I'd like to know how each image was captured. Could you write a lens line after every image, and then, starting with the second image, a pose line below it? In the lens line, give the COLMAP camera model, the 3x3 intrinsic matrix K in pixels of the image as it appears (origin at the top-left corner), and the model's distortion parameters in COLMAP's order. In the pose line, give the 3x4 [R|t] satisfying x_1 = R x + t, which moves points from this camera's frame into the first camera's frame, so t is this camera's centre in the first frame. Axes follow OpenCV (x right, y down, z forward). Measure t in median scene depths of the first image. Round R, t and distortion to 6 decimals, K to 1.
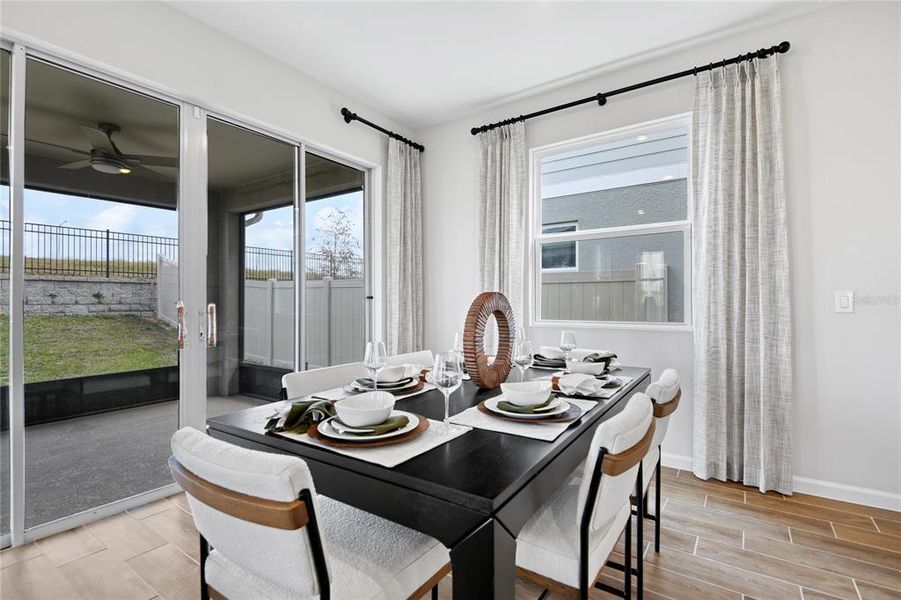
lens RADIAL K [[428.8, 0, 451.7], [0, 428.8, 297.6], [0, 0, 1]] dist [-0.000865, -0.002179]
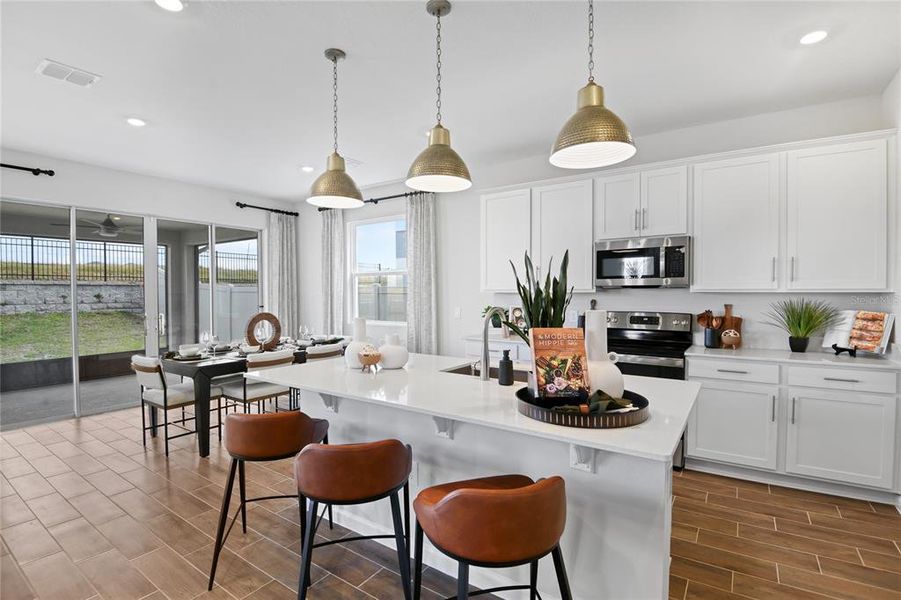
lens RADIAL K [[428.8, 0, 430.2], [0, 428.8, 301.5], [0, 0, 1]] dist [-0.000865, -0.002179]
pose [[0.999699, 0.001368, -0.024504, 0.294956], [-0.000710, 0.999639, 0.026850, -0.037928], [0.024532, -0.026825, 0.999339, -0.384178]]
